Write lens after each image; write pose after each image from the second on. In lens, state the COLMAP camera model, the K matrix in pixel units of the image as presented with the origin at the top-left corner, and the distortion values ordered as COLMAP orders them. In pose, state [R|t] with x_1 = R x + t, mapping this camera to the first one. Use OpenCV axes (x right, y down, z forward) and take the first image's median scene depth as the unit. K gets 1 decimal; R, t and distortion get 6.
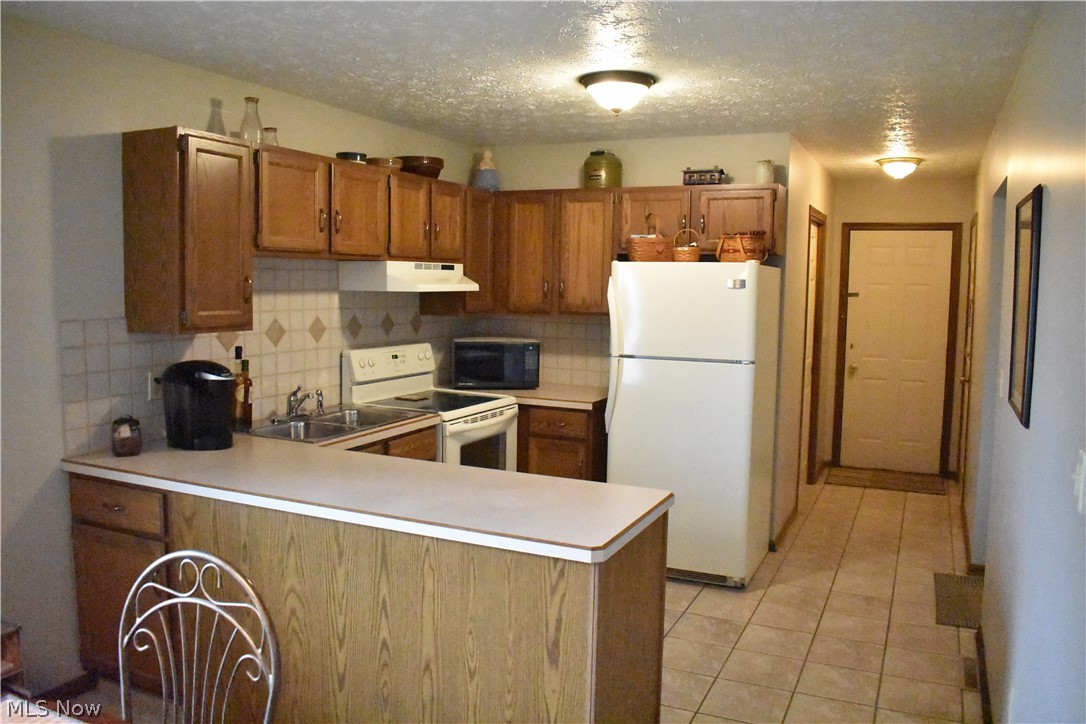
lens RADIAL K [[853.9, 0, 542.6], [0, 853.9, 358.7], [0, 0, 1]] dist [-0.092733, 0.010150]
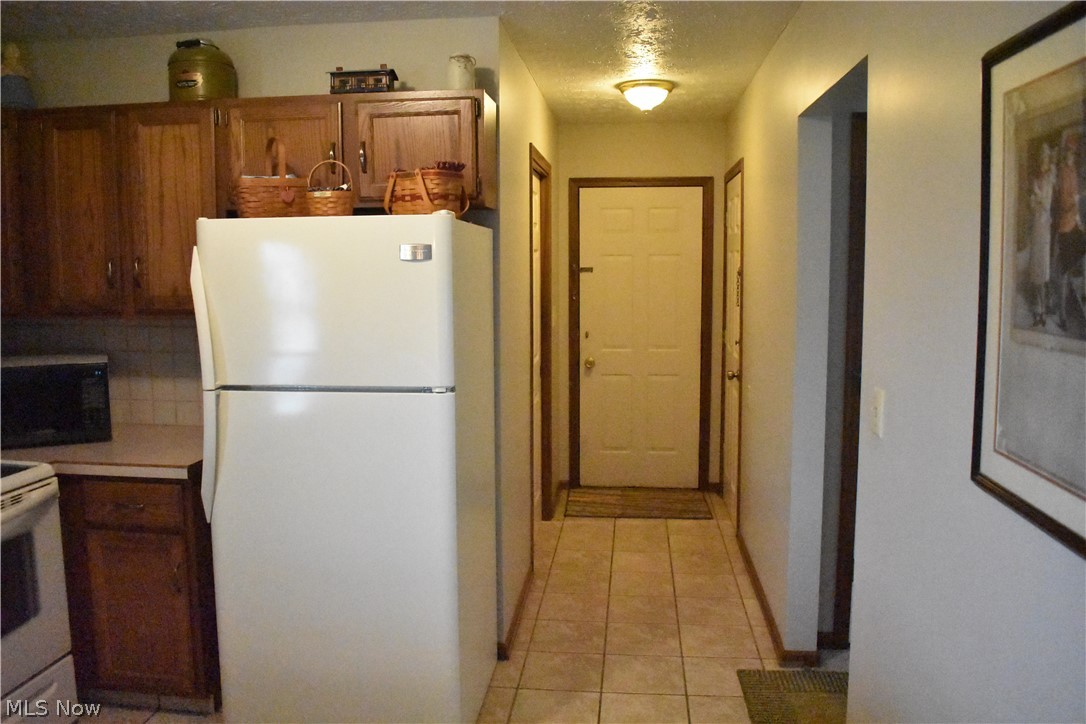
lens RADIAL K [[853.9, 0, 544.1], [0, 853.9, 357.0], [0, 0, 1]] dist [-0.092733, 0.010150]
pose [[0.946634, -0.054559, 0.317660, 0.117625], [0.048704, 0.998466, 0.026350, -0.027560], [-0.318611, -0.009473, 0.947838, 0.408601]]
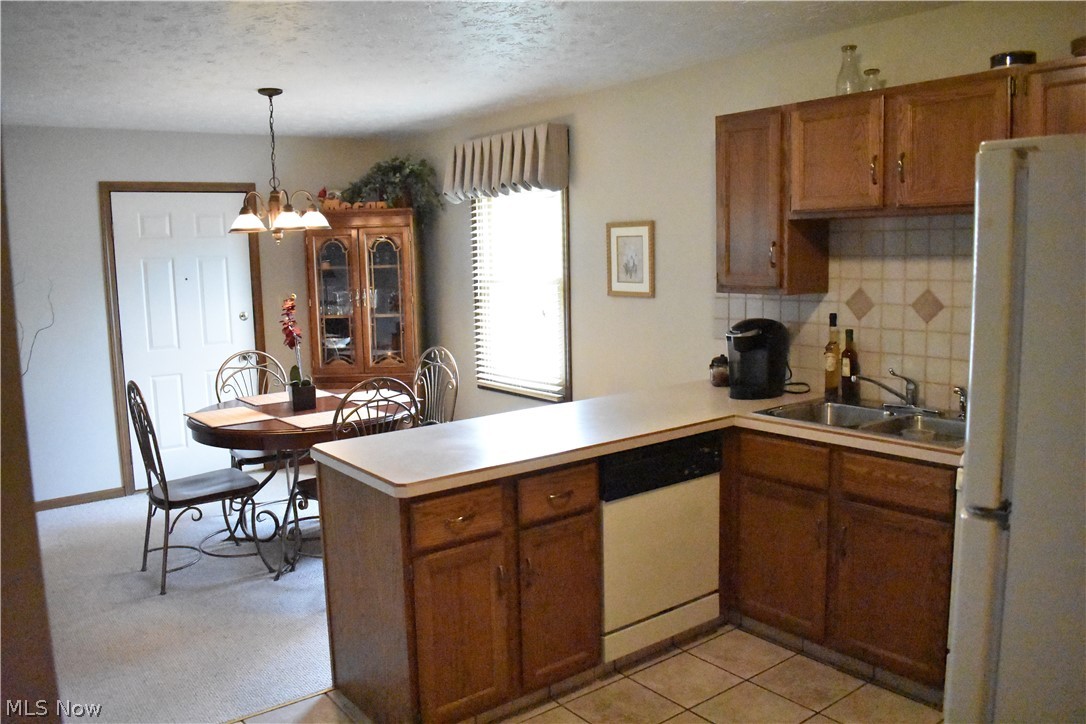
lens RADIAL K [[853.9, 0, 544.8], [0, 853.9, 363.2], [0, 0, 1]] dist [-0.092733, 0.010150]
pose [[-0.469224, 0.115452, -0.875500, 0.524229], [-0.060727, 0.984851, 0.162419, -0.077688], [0.880989, 0.129378, -0.455104, 0.942605]]
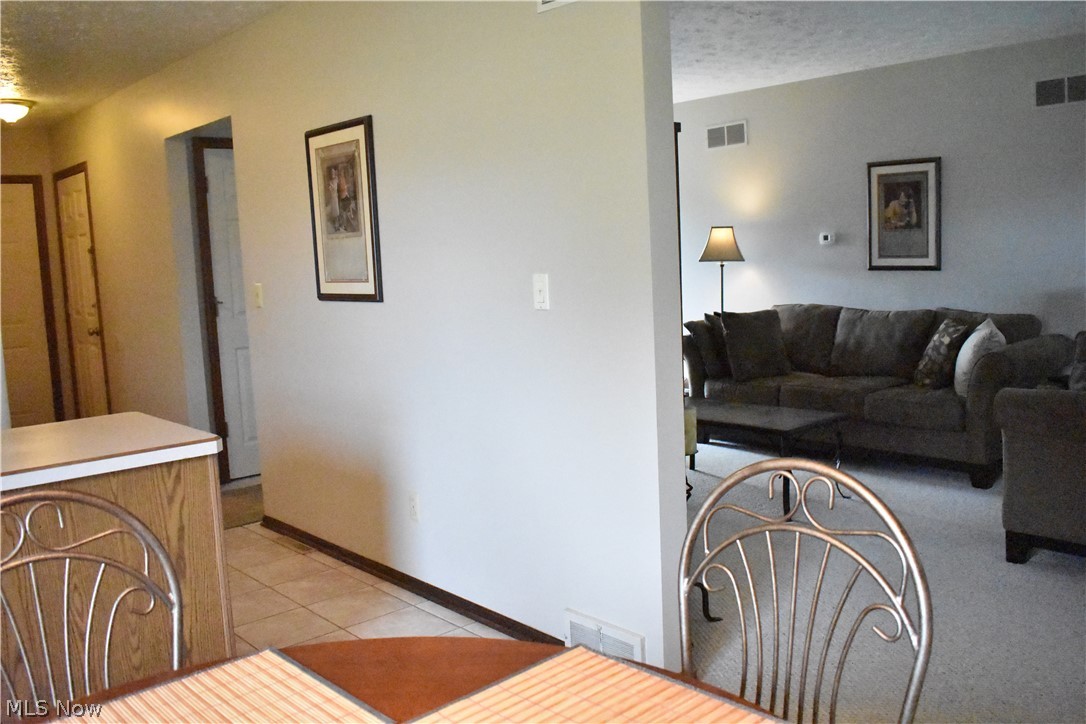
lens RADIAL K [[941.7, 0, 546.0], [0, 941.7, 359.1], [0, 0, 1]] dist [-0.103113, 0.034547]
pose [[0.400030, -0.133753, 0.906689, -0.361220], [0.130380, 0.987537, 0.088156, 0.041463], [-0.907181, 0.082949, 0.412484, 0.092864]]
